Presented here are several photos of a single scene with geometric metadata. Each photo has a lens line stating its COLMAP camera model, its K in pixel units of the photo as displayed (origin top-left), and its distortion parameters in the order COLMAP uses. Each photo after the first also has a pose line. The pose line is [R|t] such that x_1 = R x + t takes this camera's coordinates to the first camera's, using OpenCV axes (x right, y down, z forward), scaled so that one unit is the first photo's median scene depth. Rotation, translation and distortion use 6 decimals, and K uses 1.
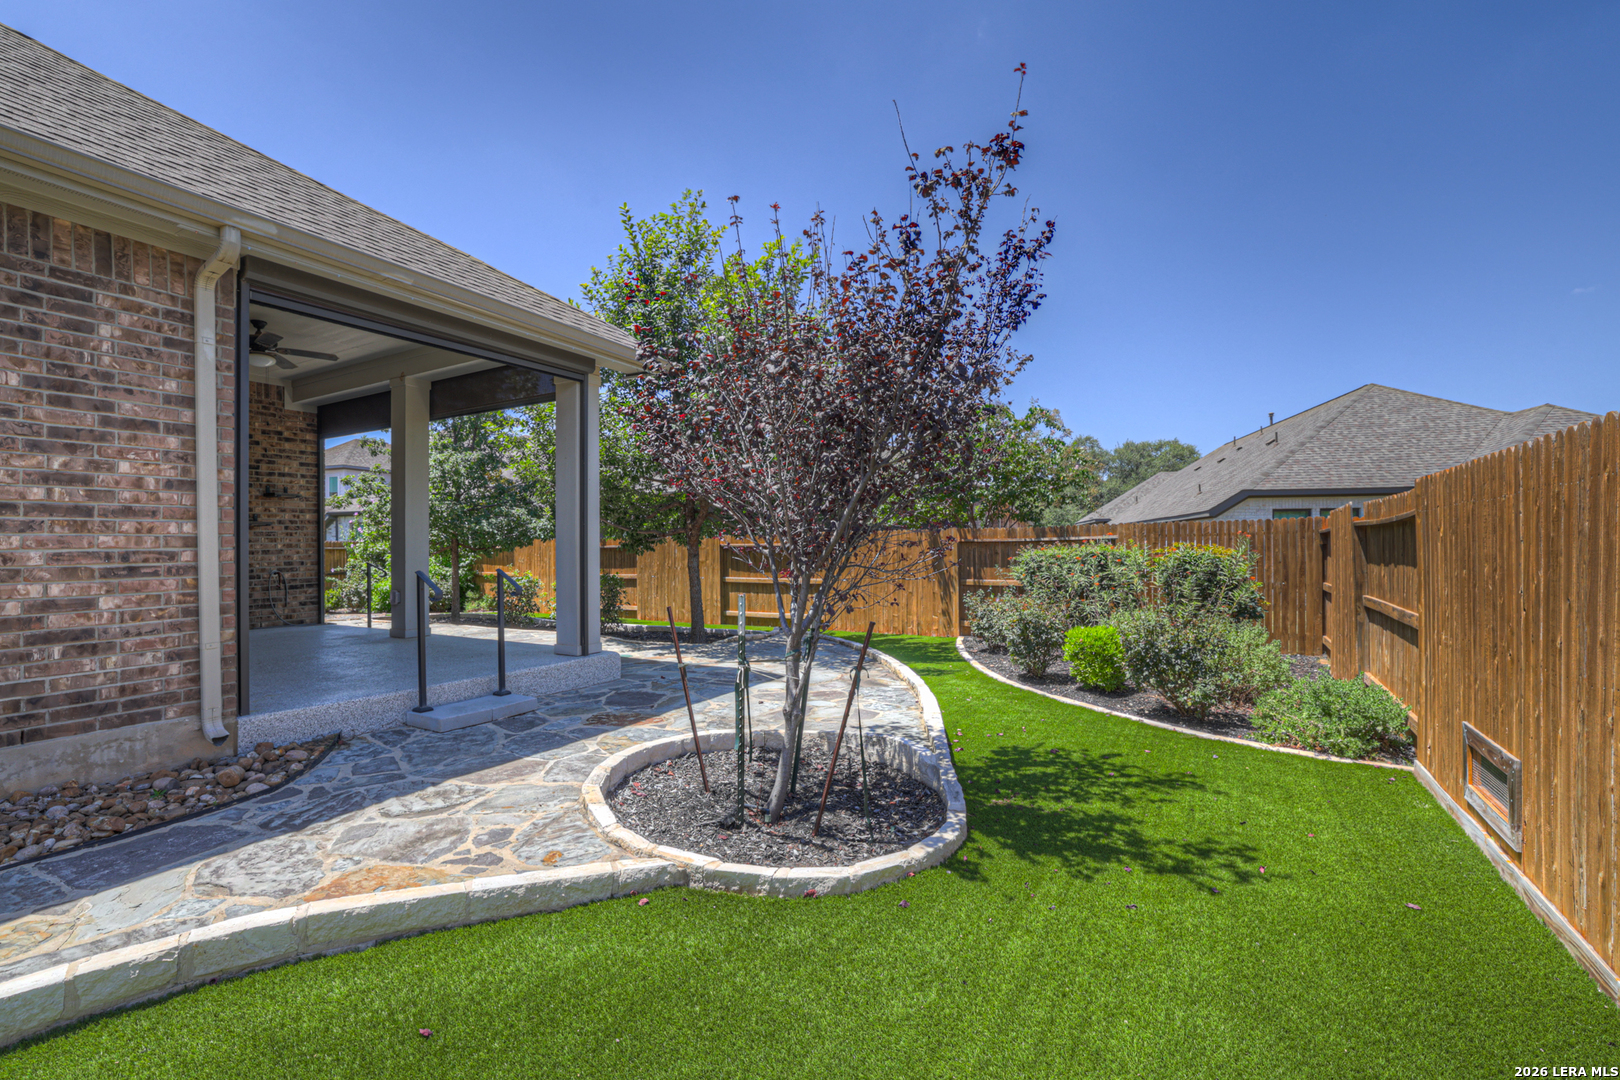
lens RADIAL K [[700.3, 0, 808.7], [0, 700.3, 529.4], [0, 0, 1]] dist [-0.016602, 0.003075]
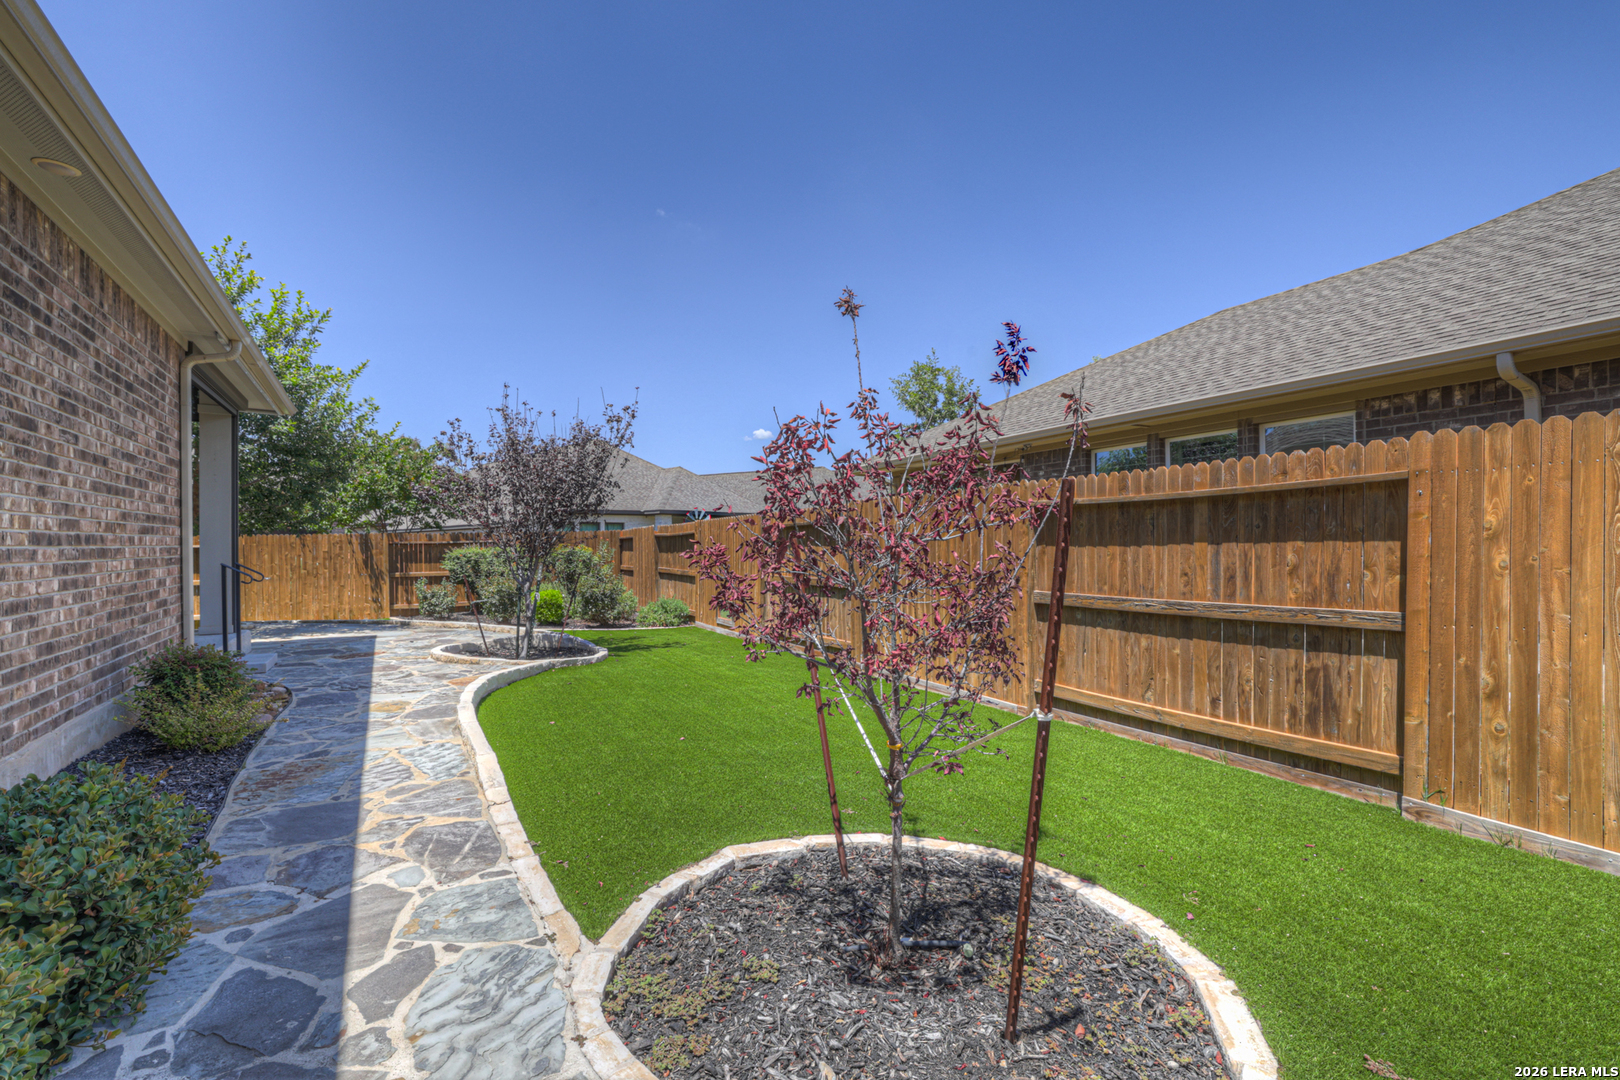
lens RADIAL K [[700.3, 0, 794.5], [0, 700.3, 550.1], [0, 0, 1]] dist [-0.016602, 0.003075]
pose [[0.515596, -0.008112, 0.856793, -0.498588], [-0.013145, 0.999763, 0.017376, -0.002489], [-0.856731, -0.020222, 0.515367, -0.293256]]
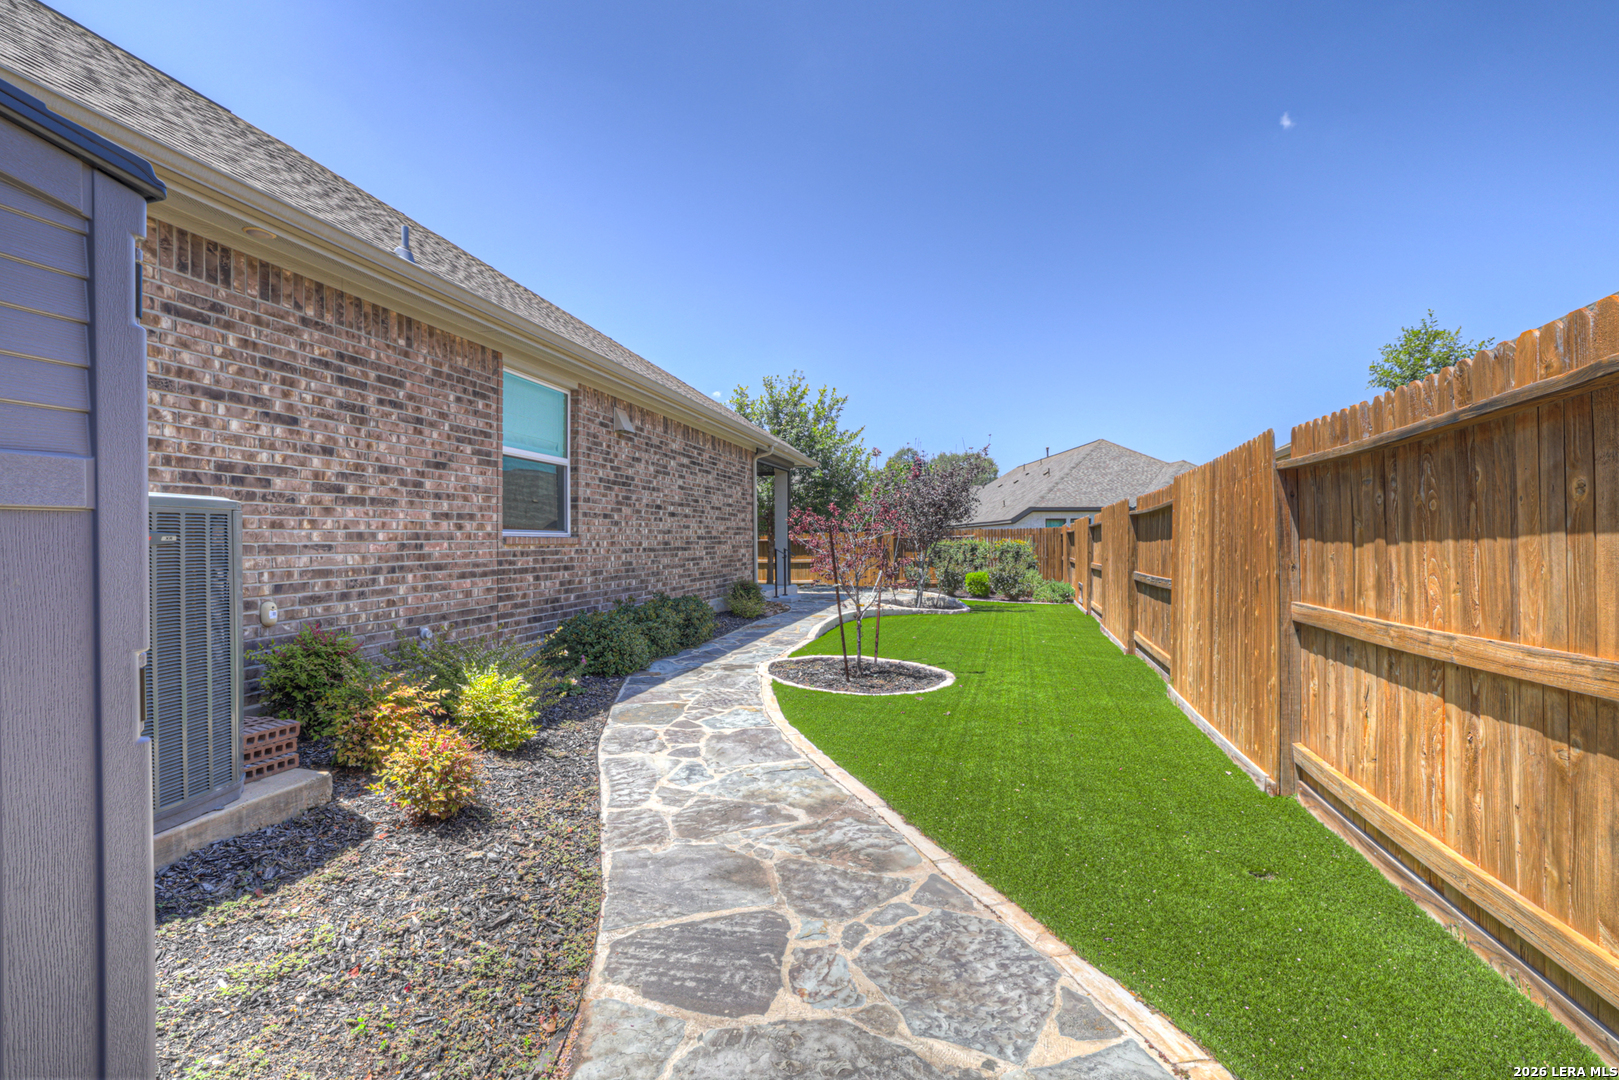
lens RADIAL K [[737.1, 0, 817.0], [0, 737.1, 542.5], [0, 0, 1]] dist [0.000608, 0.000073]
pose [[0.961461, -0.005546, 0.274887, -0.530736], [0.000151, 0.999807, 0.019642, -0.010260], [-0.274943, -0.018844, 0.961276, -0.843061]]
